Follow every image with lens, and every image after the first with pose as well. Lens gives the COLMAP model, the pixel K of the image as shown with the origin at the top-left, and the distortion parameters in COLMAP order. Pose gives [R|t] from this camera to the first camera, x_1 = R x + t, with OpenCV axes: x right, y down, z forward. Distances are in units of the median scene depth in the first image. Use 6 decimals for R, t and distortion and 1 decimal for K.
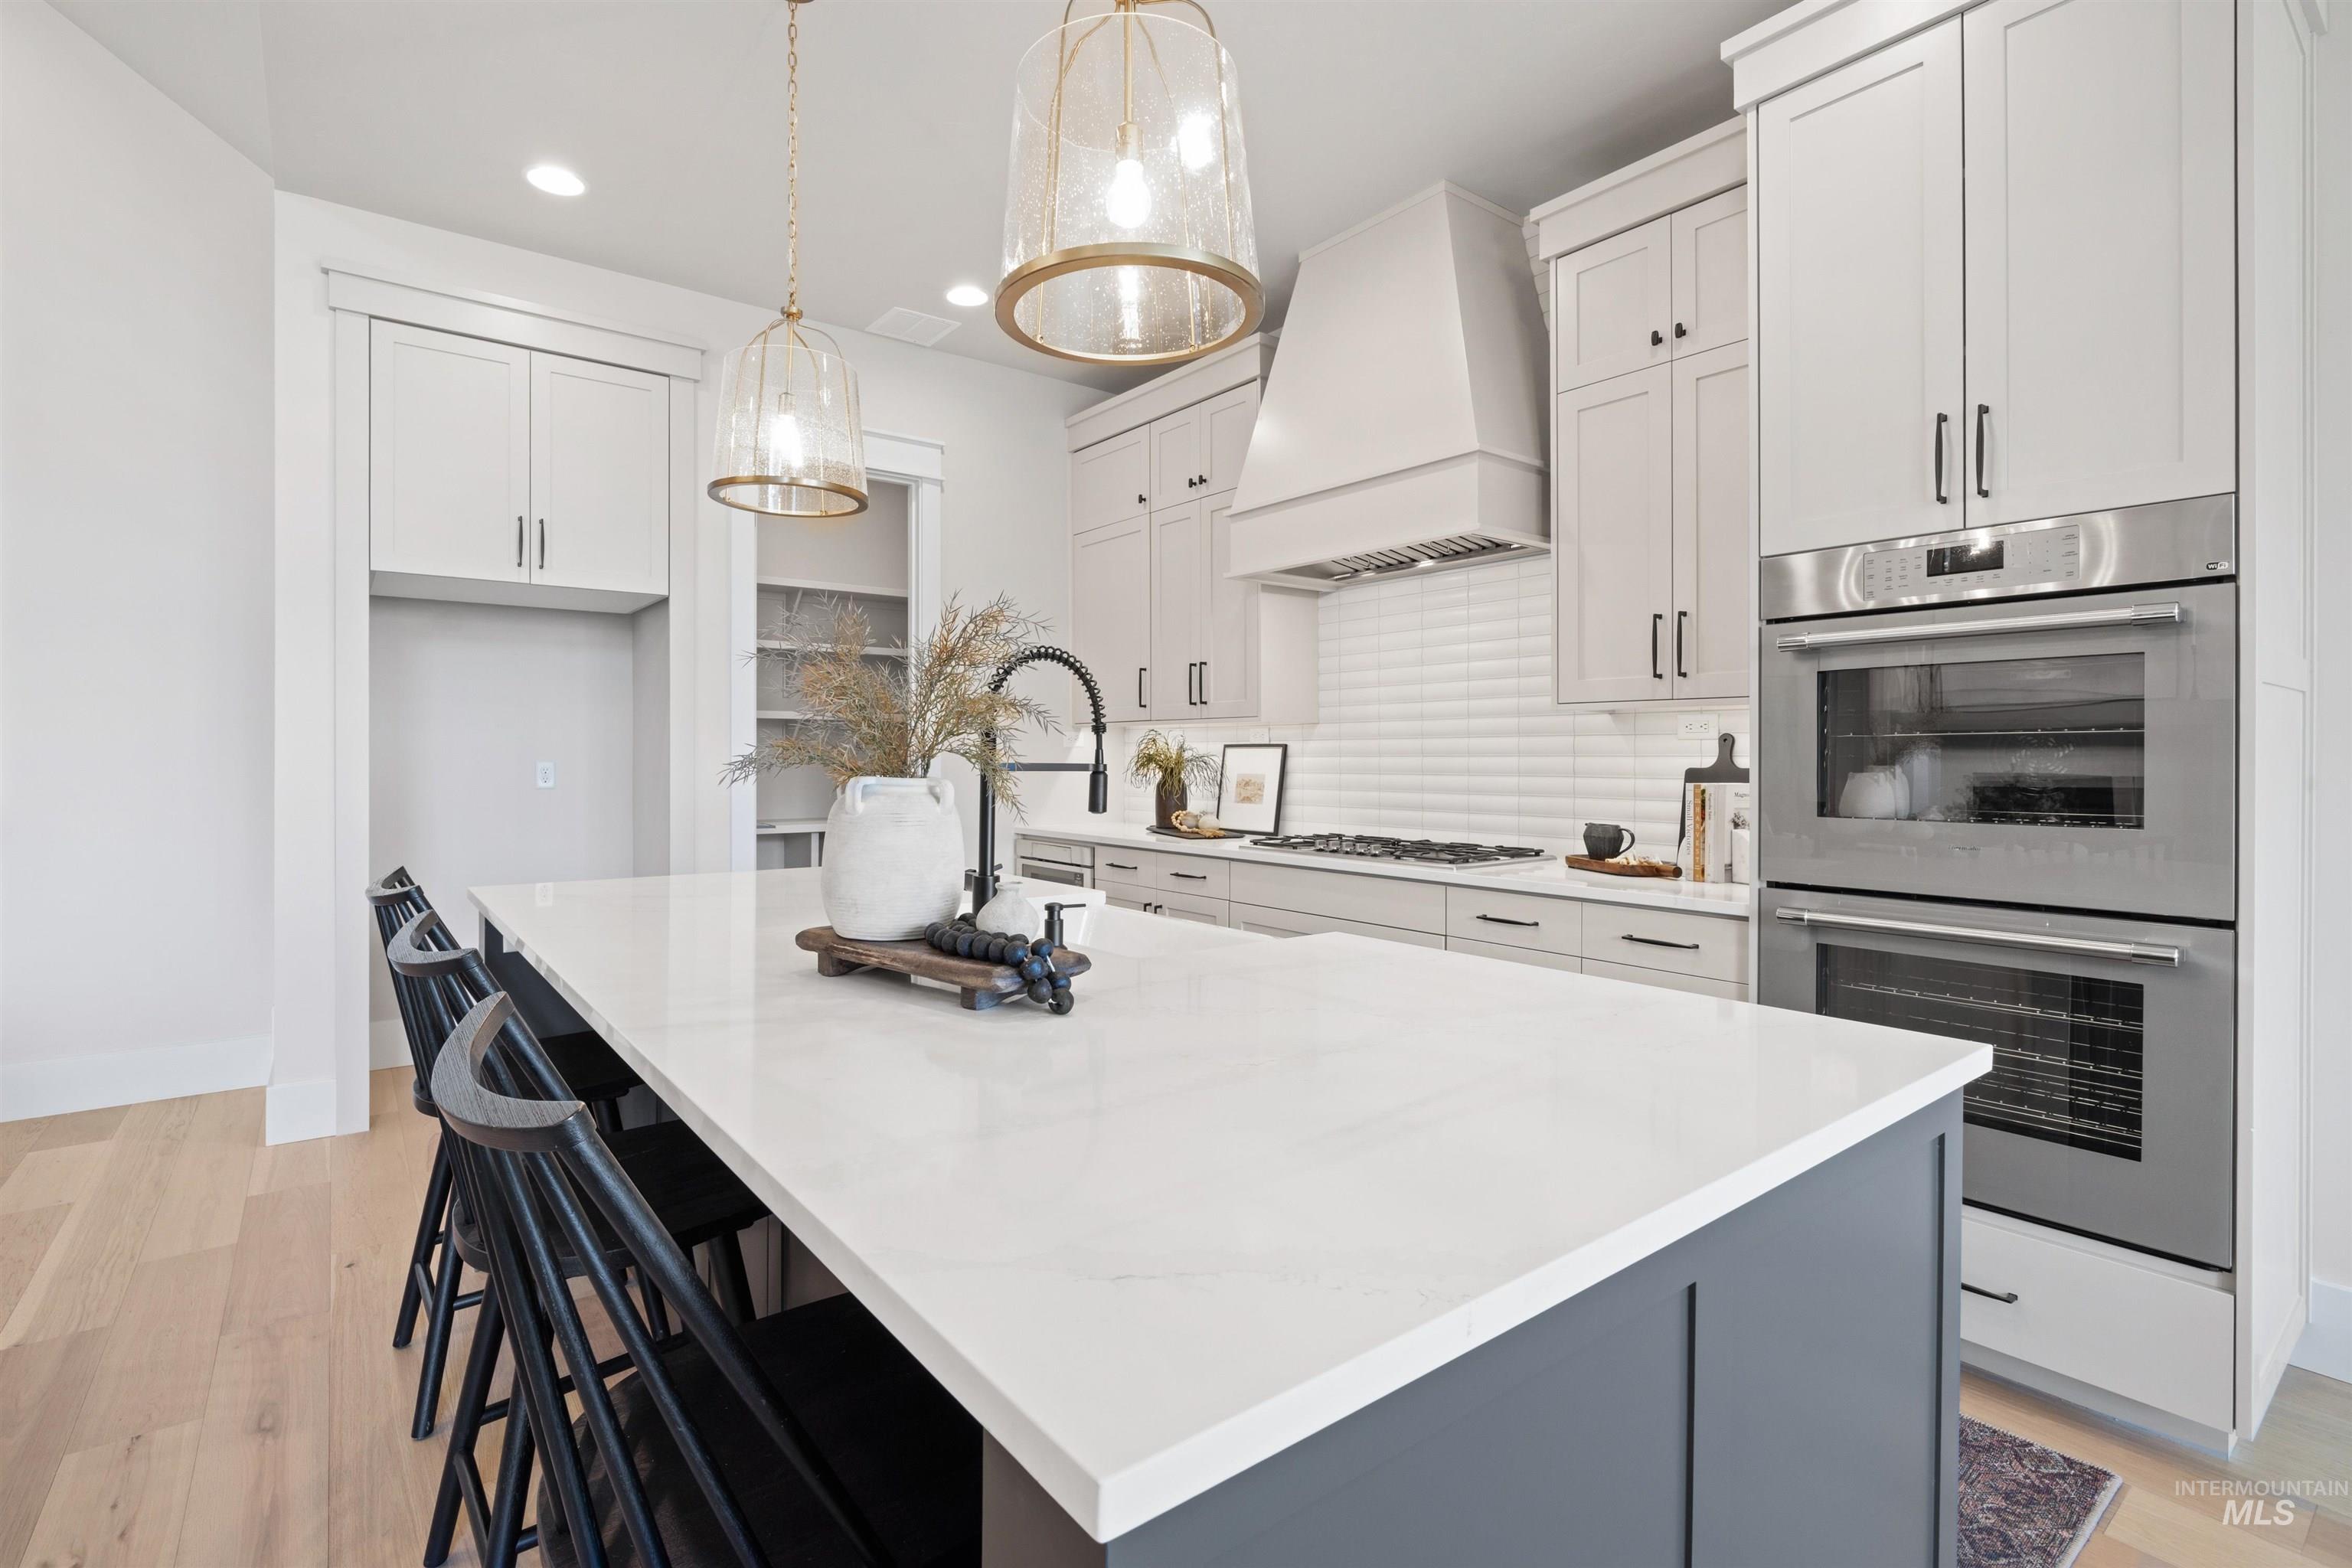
lens RADIAL K [[1077.0, 0, 1158.2], [0, 1077.0, 759.3], [0, 0, 1]] dist [-0.020282, -0.000007]
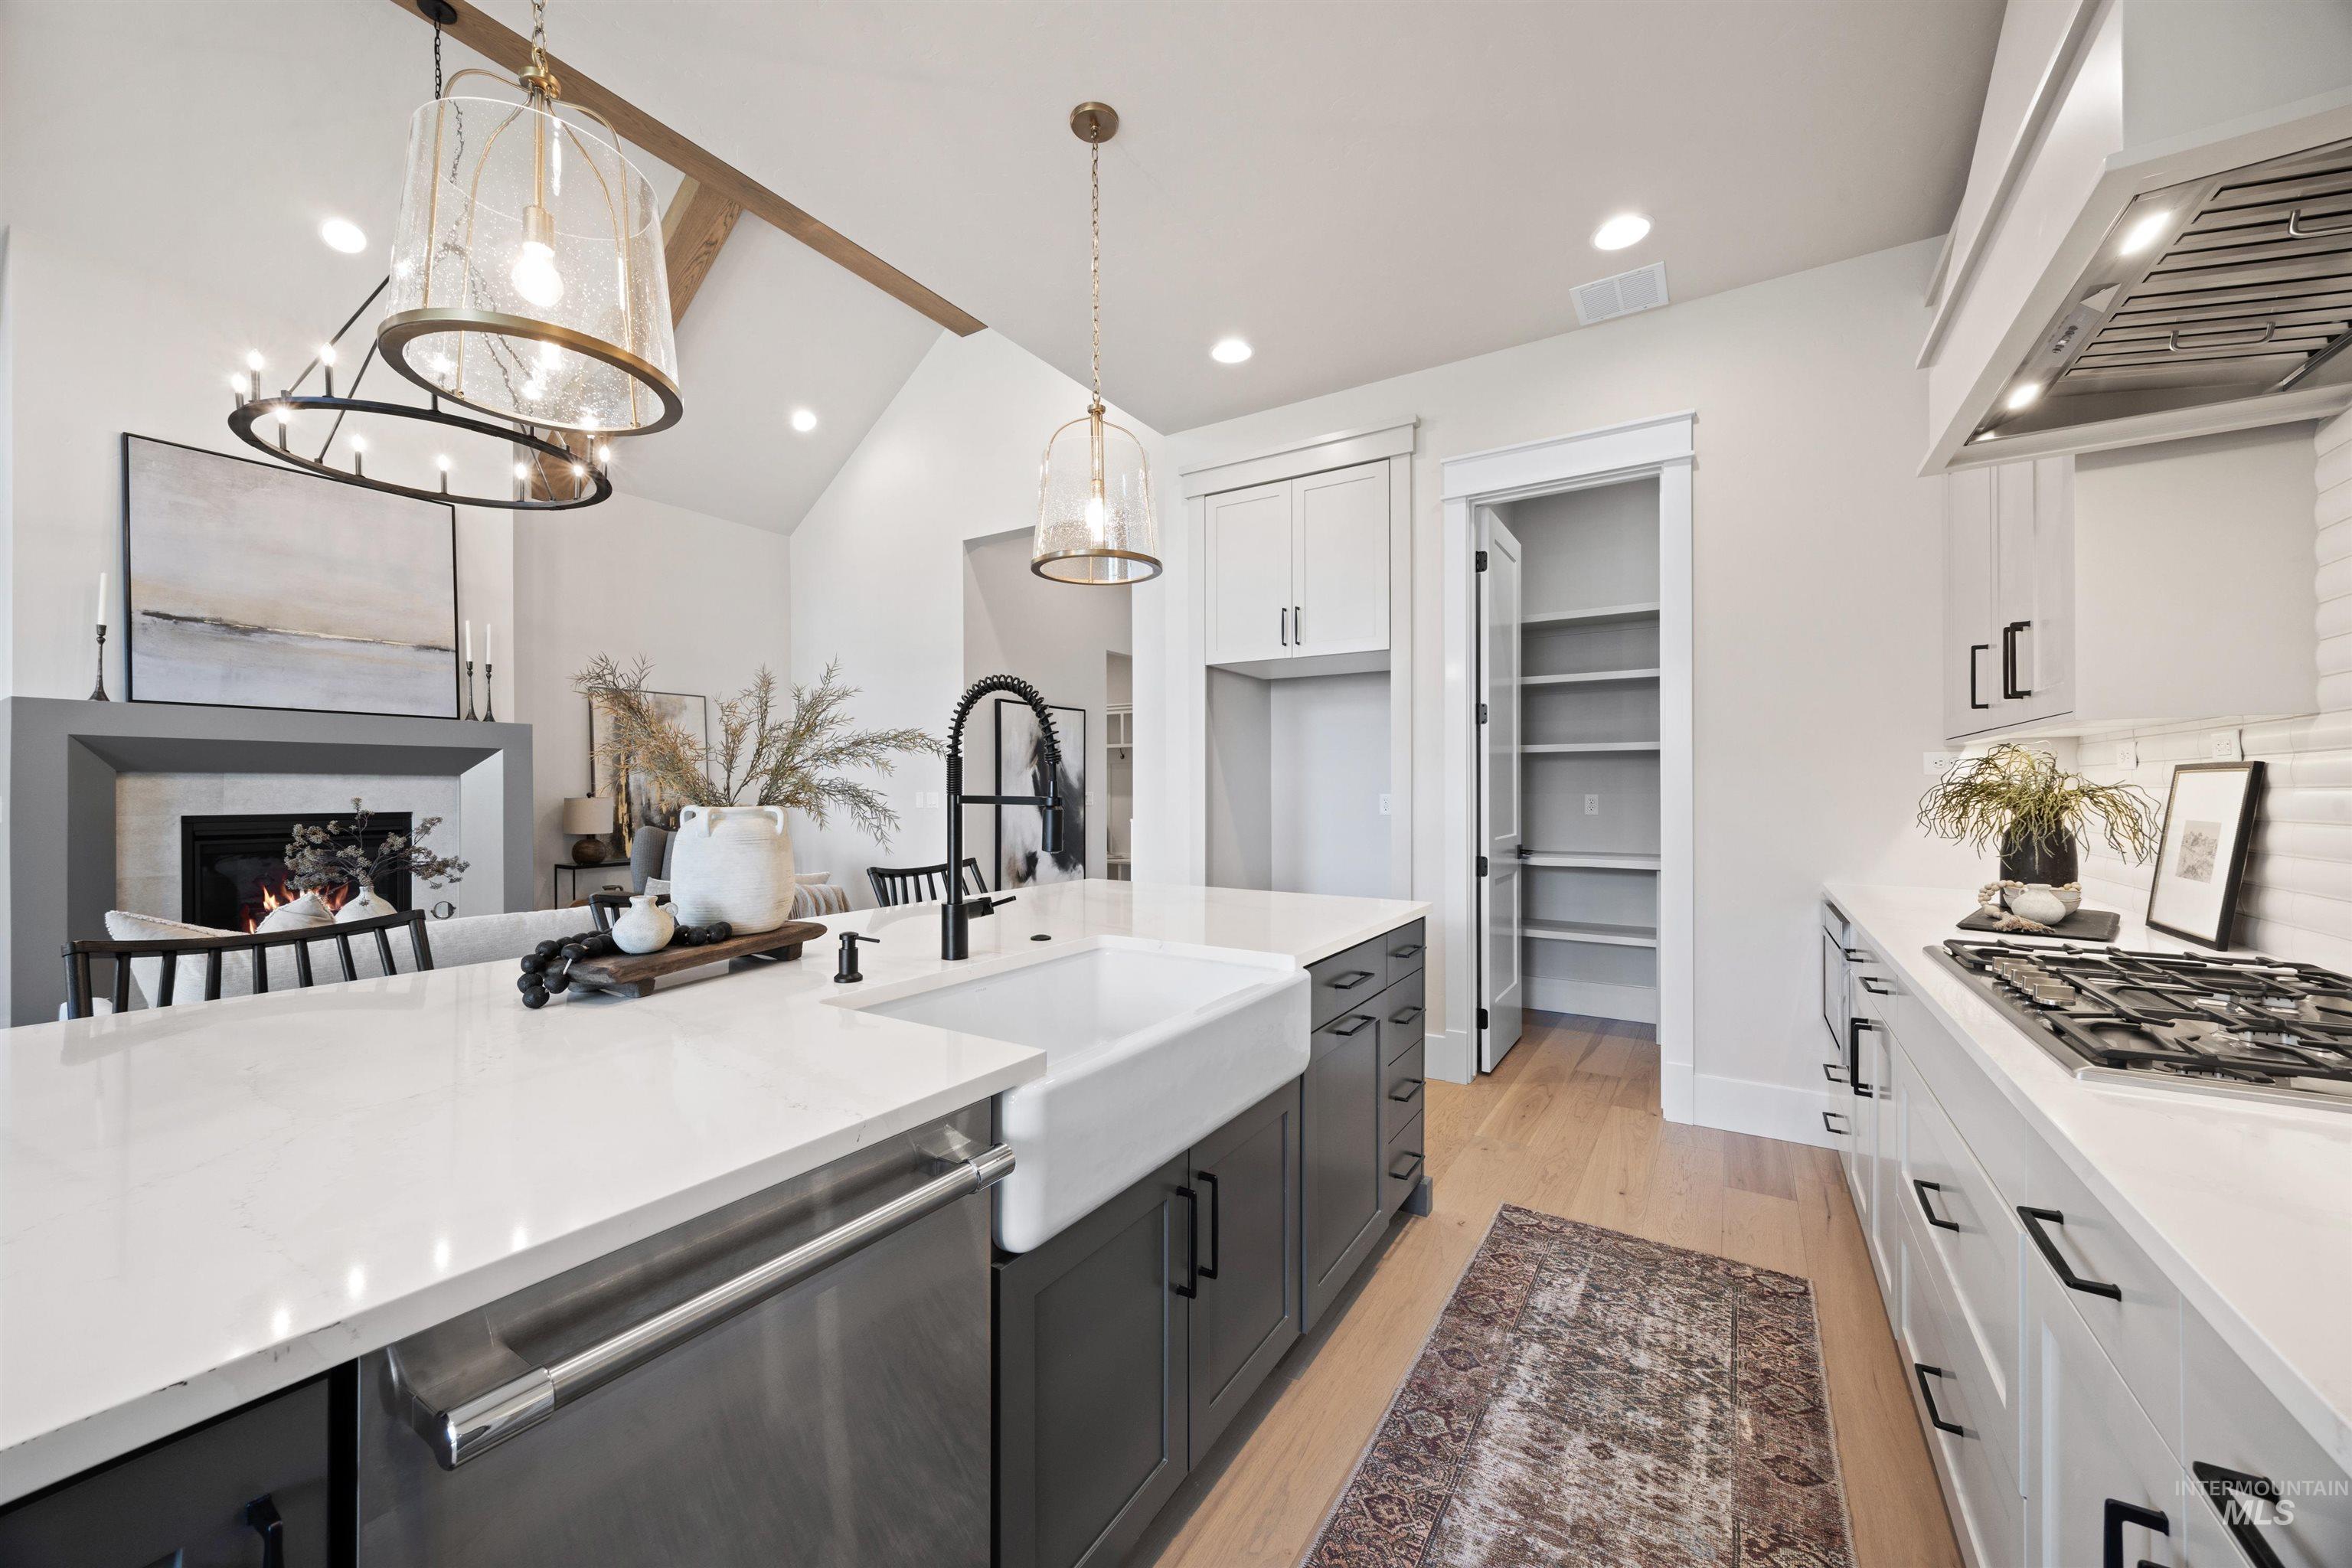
lens RADIAL K [[898.9, 0, 1159.6], [0, 898.9, 782.1], [0, 0, 1]] dist [0.006459, 0.000031]
pose [[0.338834, -0.008134, -0.940811, 0.337090], [-0.001130, 0.999958, -0.009052, -0.000807], [0.940846, 0.004130, 0.338810, 0.407320]]
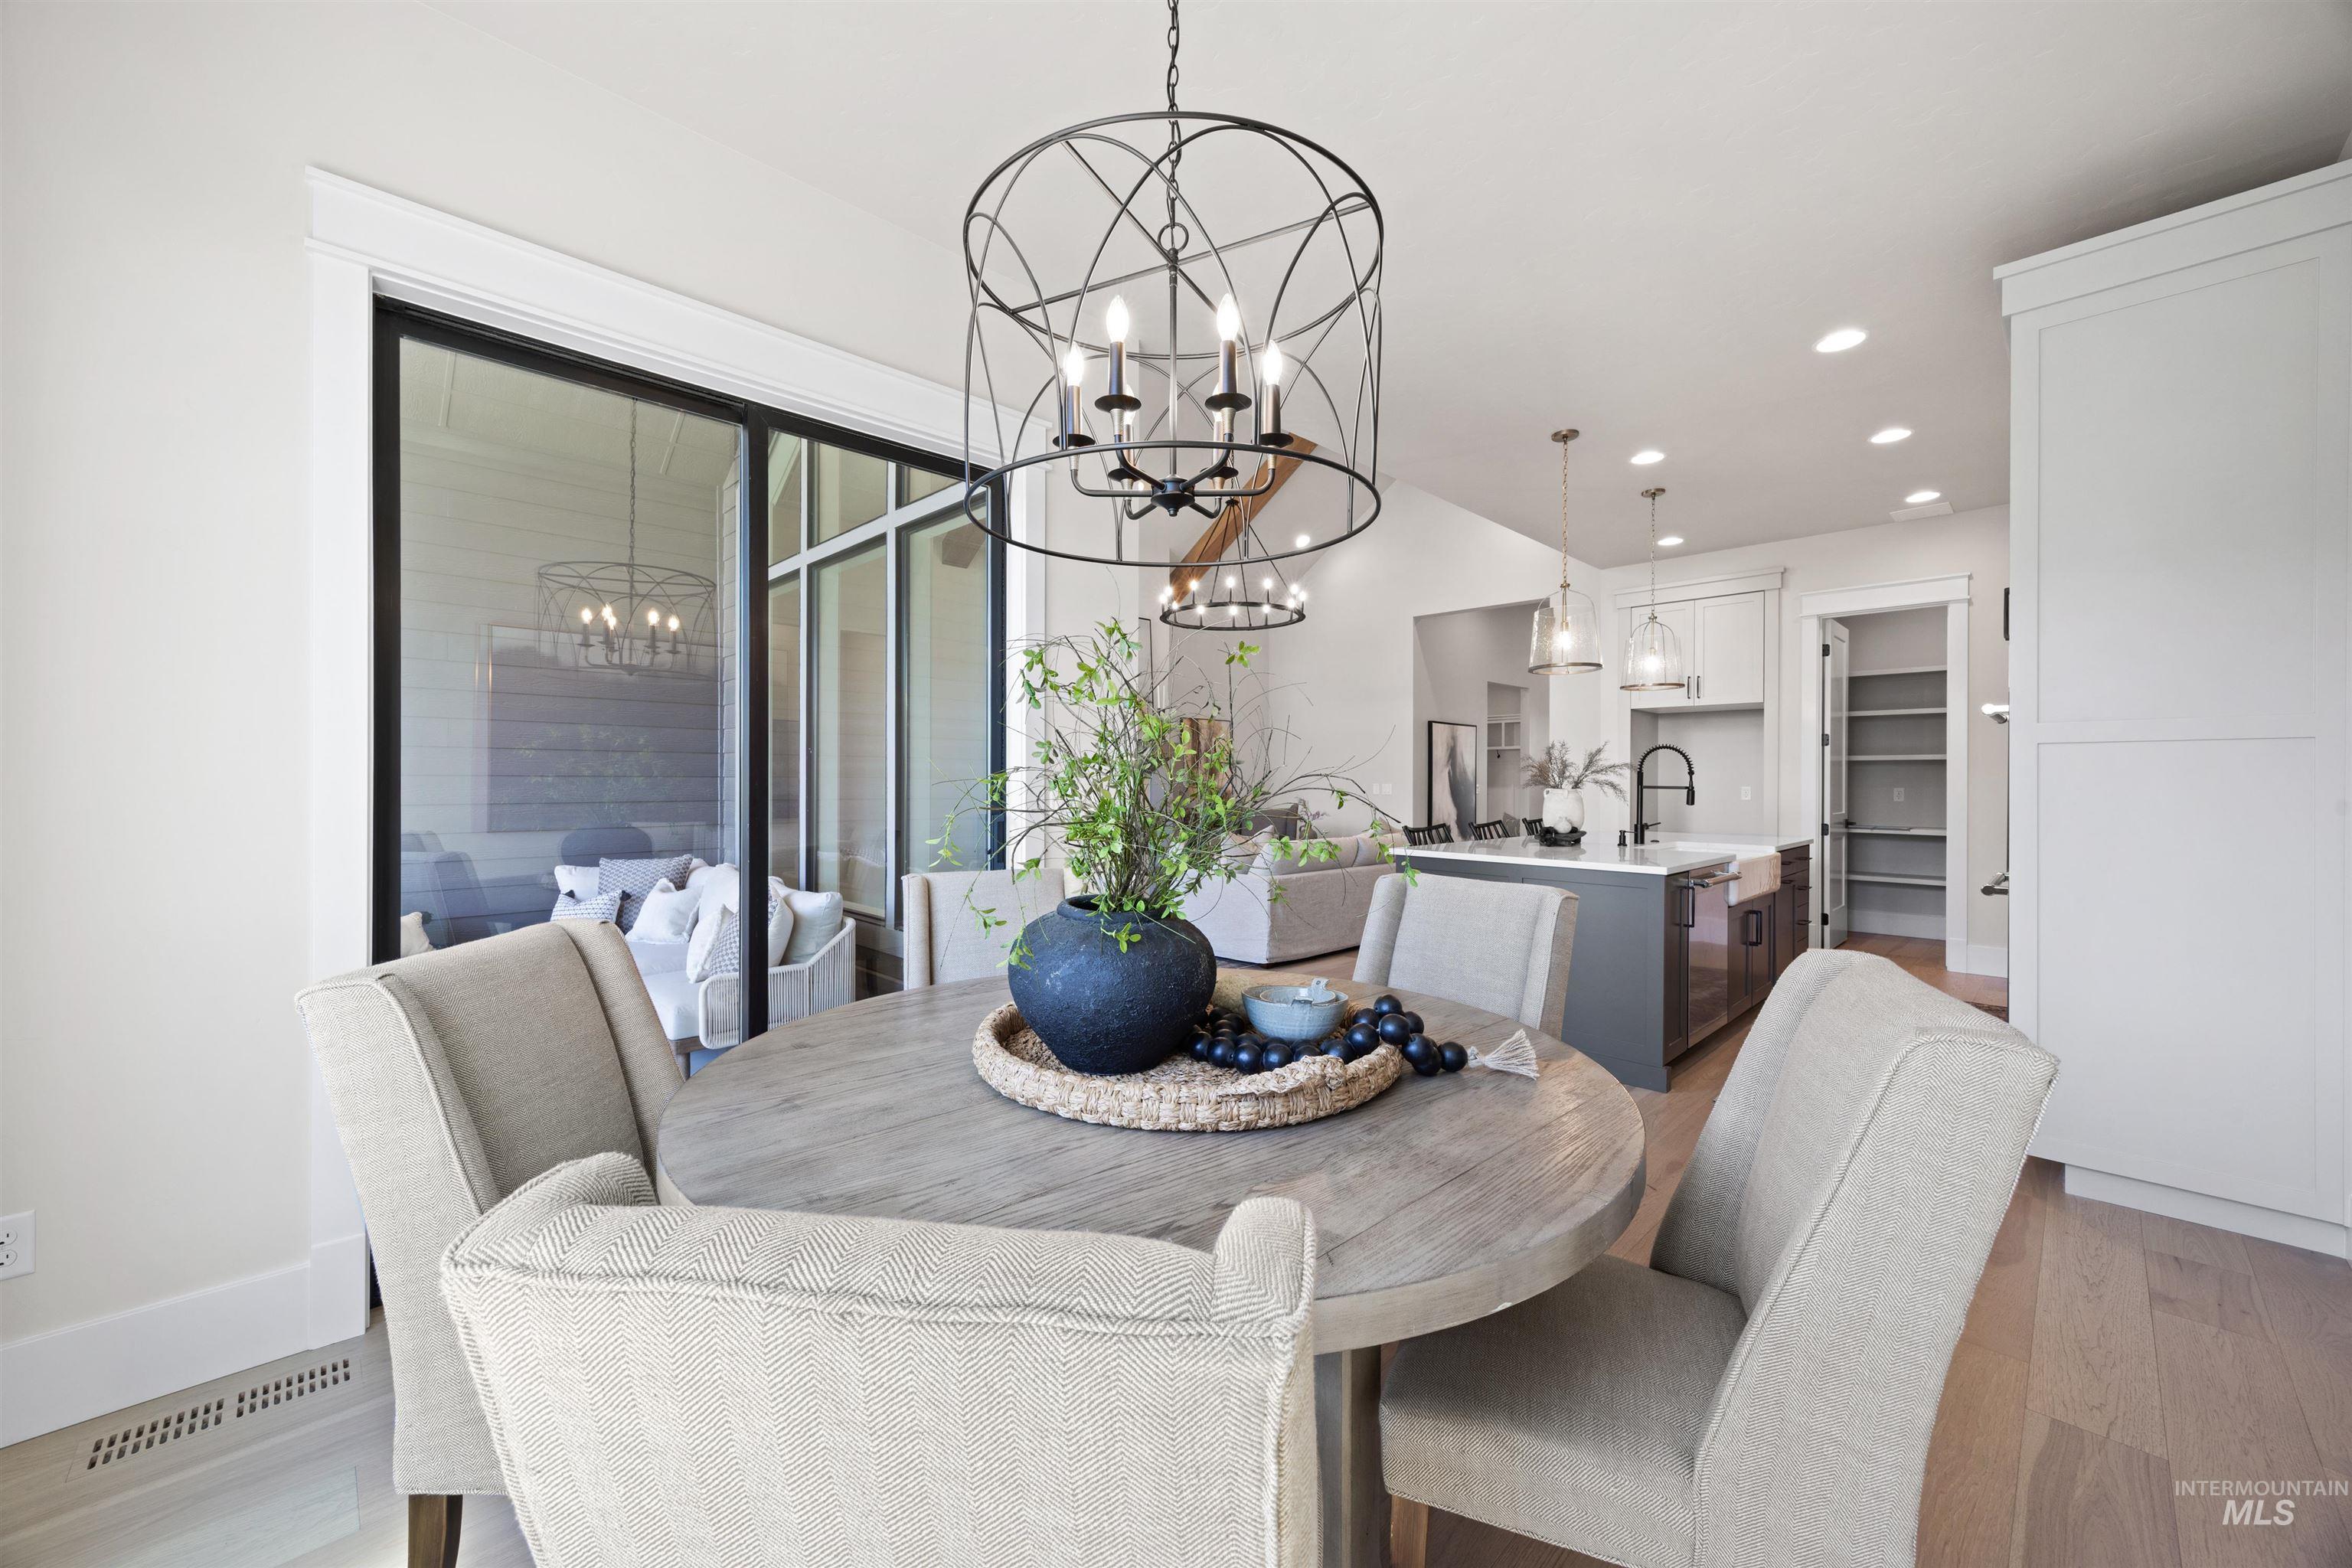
lens RADIAL K [[898.9, 0, 1160.7], [0, 898.9, 779.7], [0, 0, 1]] dist [0.006459, 0.000031]
pose [[0.112225, -0.000030, -0.993683, 0.981735], [-0.006528, 0.999978, -0.000767, -0.000863], [0.993661, 0.006573, 0.112222, -0.263191]]
